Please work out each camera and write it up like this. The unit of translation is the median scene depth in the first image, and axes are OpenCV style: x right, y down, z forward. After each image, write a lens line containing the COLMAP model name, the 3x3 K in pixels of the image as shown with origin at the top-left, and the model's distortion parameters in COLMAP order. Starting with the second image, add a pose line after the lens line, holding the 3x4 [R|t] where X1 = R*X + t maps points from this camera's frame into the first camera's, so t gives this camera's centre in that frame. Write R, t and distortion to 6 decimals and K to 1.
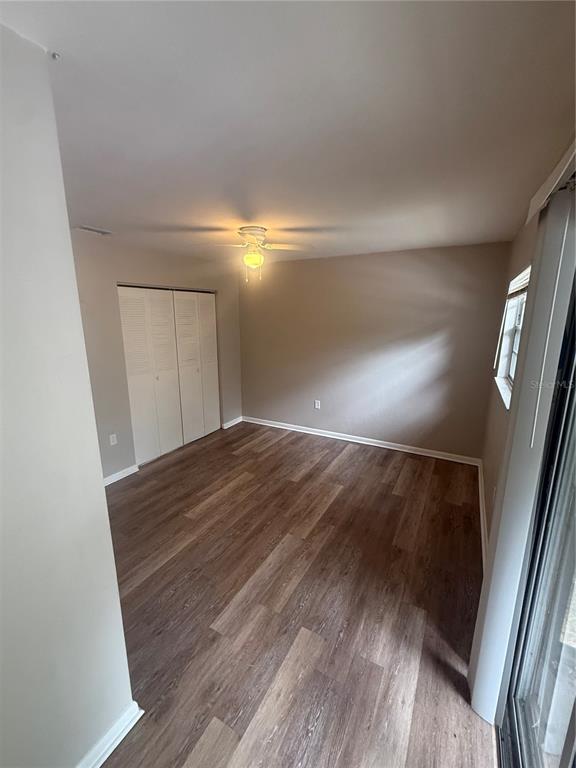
lens RADIAL K [[323.8, 0, 288.4], [0, 323.8, 385.6], [0, 0, 1]] dist [-0.000893, -0.000048]
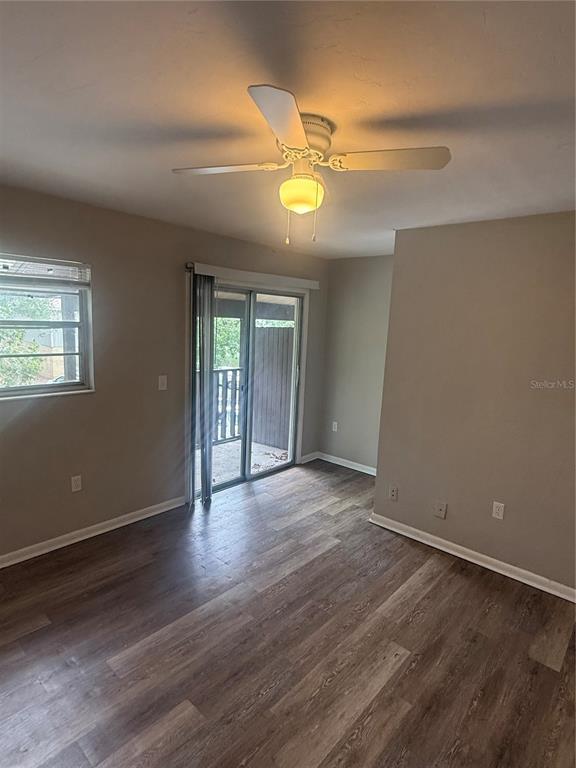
lens RADIAL K [[433.2, 0, 287.4], [0, 433.2, 380.6], [0, 0, 1]] dist [0.019878, -0.002219]
pose [[-0.973609, -0.077326, 0.214726, -0.209669], [0.001668, 0.938417, 0.345501, -0.322433], [-0.228218, 0.336741, -0.913522, 1.457193]]
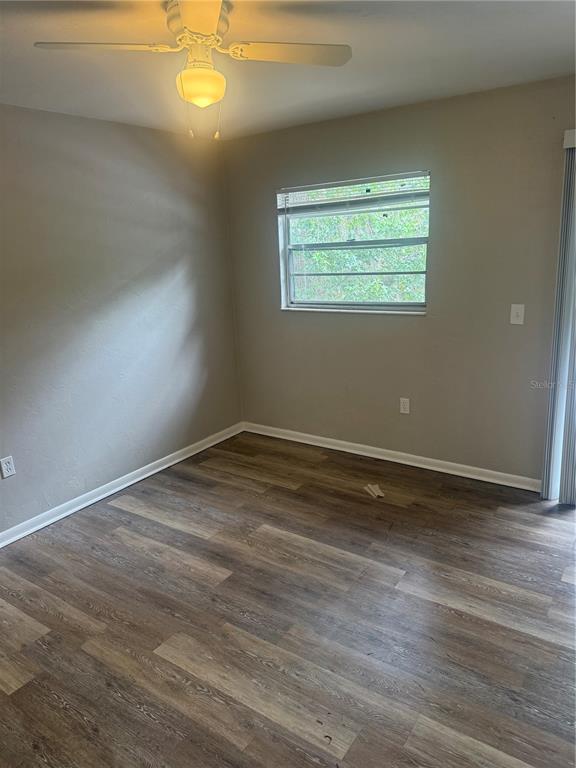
lens RADIAL K [[539.9, 0, 287.6], [0, 539.9, 382.6], [0, 0, 1]] dist [0.024424, -0.017354]
pose [[0.110828, -0.264283, 0.958056, -0.734918], [0.262736, 0.937490, 0.228216, -0.154143], [-0.958482, 0.226423, 0.173337, 0.760626]]
